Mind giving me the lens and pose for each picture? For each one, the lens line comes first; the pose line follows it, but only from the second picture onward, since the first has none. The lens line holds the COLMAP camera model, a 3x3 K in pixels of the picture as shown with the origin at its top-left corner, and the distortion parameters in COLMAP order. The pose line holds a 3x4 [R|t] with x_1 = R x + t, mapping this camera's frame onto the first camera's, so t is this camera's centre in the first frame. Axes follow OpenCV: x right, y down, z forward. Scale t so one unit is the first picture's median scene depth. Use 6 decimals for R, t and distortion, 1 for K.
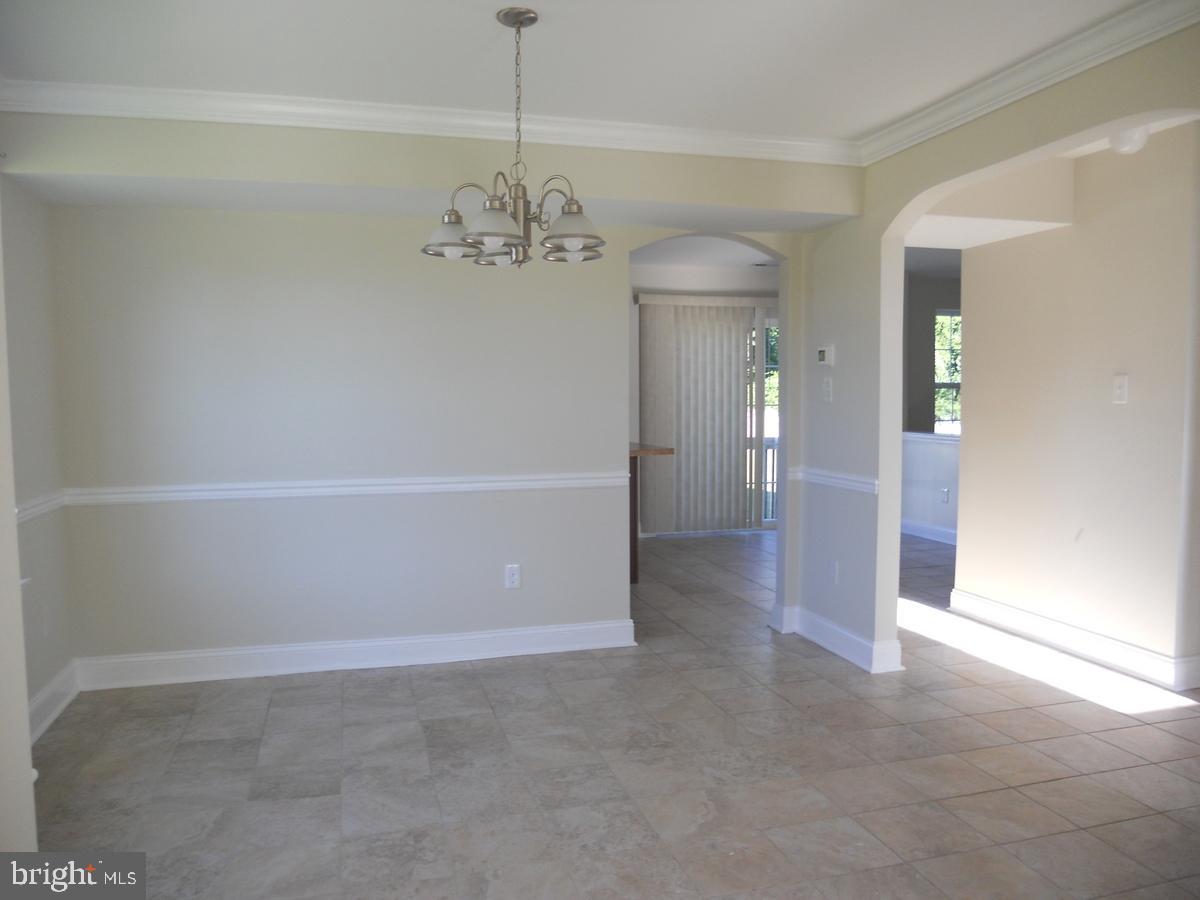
lens RADIAL K [[903.1, 0, 598.6], [0, 903.1, 460.3], [0, 0, 1]] dist [-0.069466, 0.029540]
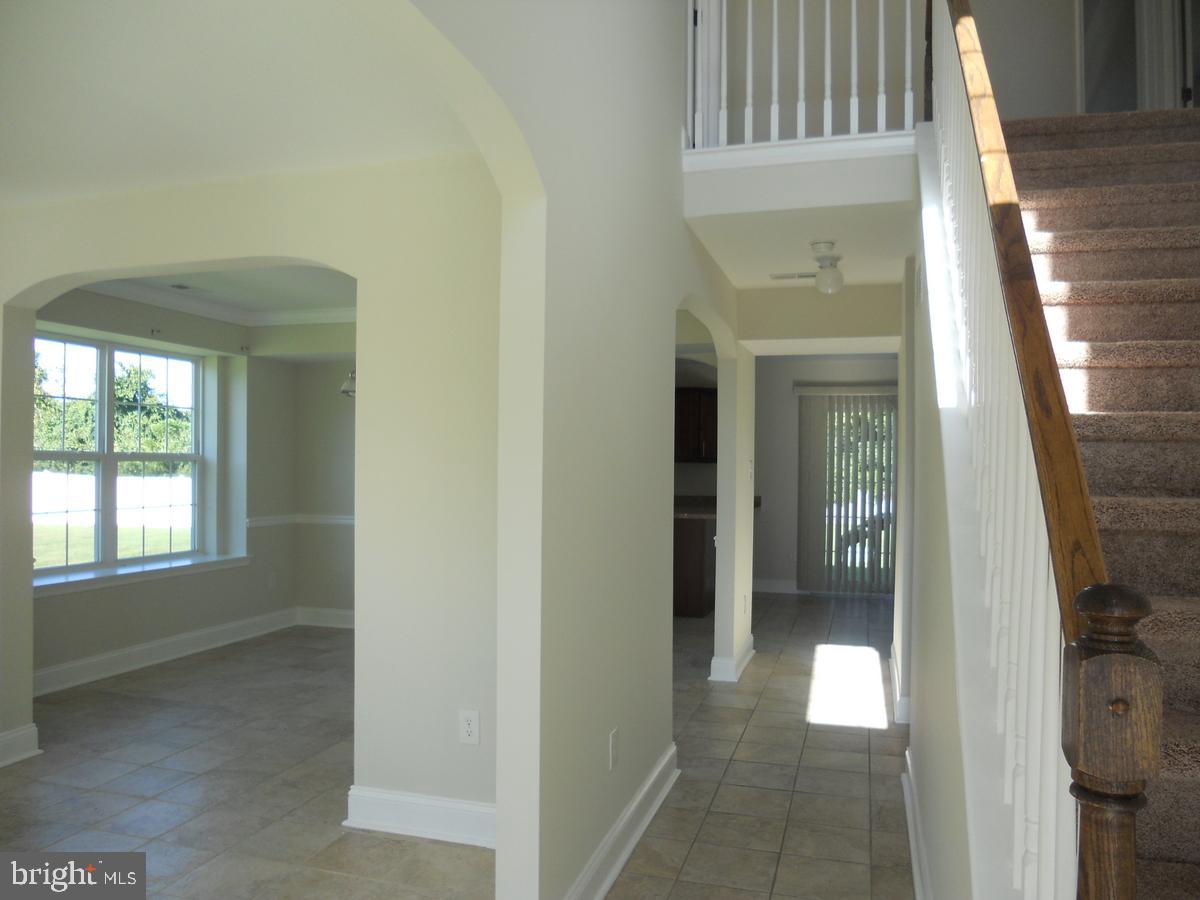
lens RADIAL K [[903.1, 0, 584.7], [0, 903.1, 469.7], [0, 0, 1]] dist [-0.069466, 0.029540]
pose [[0.834571, 0.016988, -0.550639, 1.083691], [-0.056053, 0.996956, -0.054198, 0.007083], [0.548042, 0.076097, 0.832982, -0.302642]]
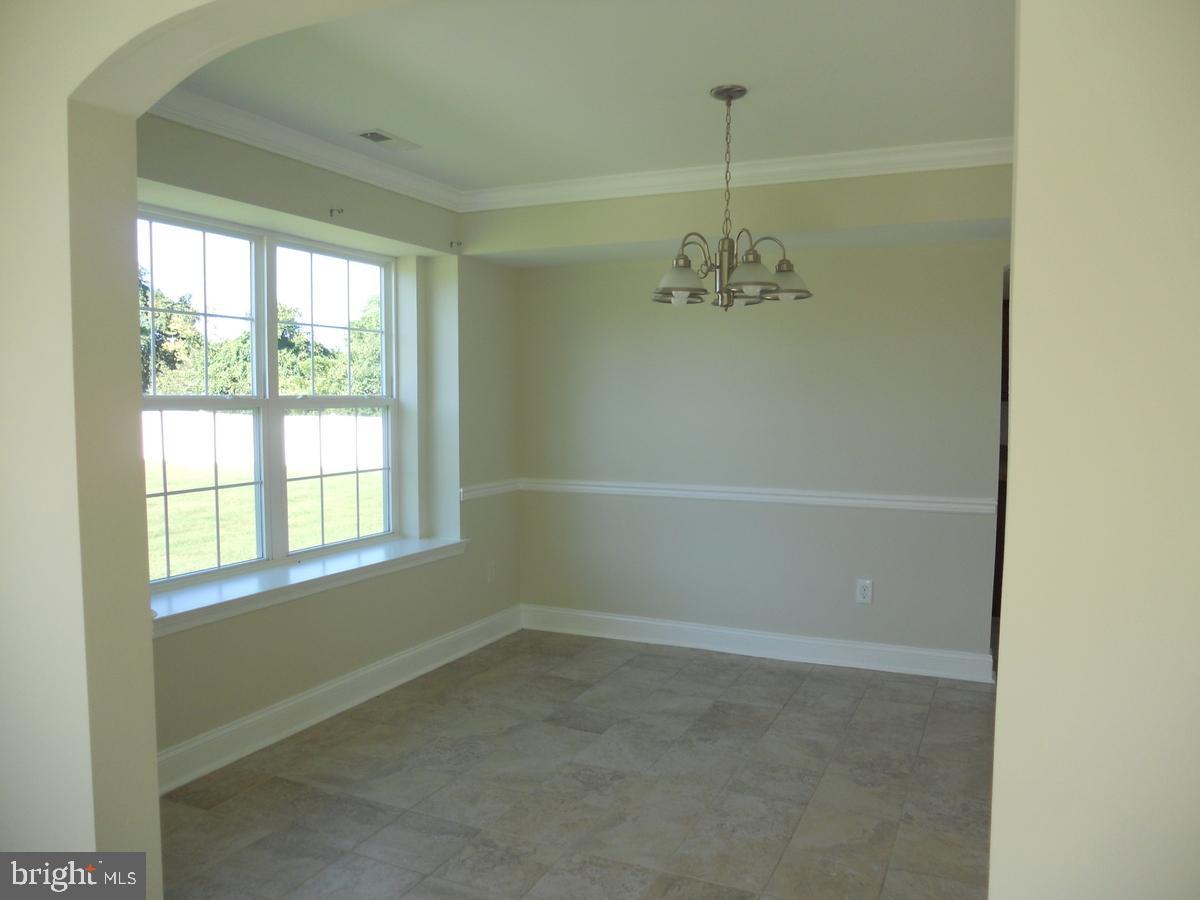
lens RADIAL K [[903.1, 0, 581.8], [0, 903.1, 458.7], [0, 0, 1]] dist [-0.069466, 0.029540]
pose [[0.744926, 0.051096, -0.665188, 0.440618], [-0.054310, 0.998398, 0.015871, -0.028084], [0.664933, 0.024304, 0.746507, 0.022780]]
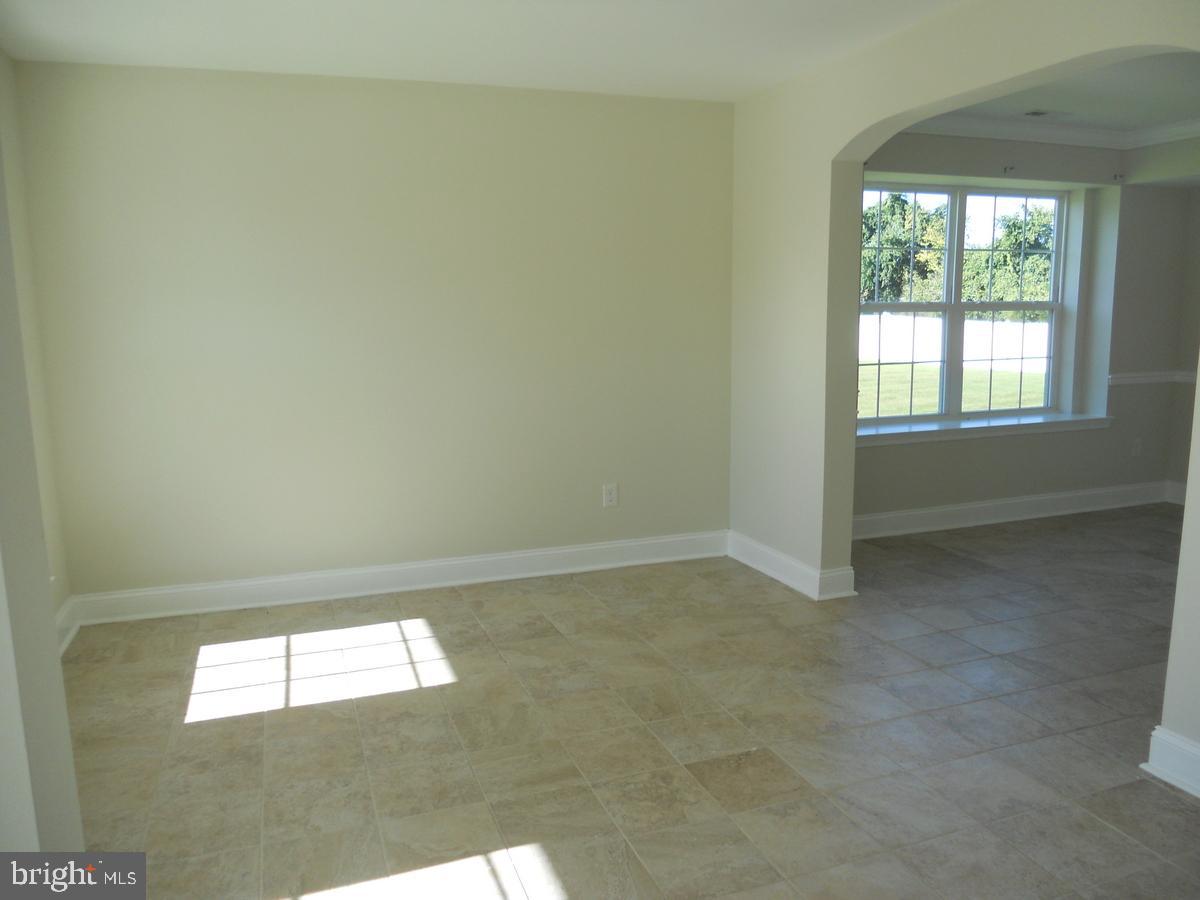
lens RADIAL K [[903.1, 0, 588.5], [0, 903.1, 447.5], [0, 0, 1]] dist [-0.069466, 0.029540]
pose [[0.051811, 0.155722, -0.986441, 1.031027], [-0.060967, 0.986419, 0.152516, -0.012397], [0.996794, 0.052239, 0.060602, -0.155851]]
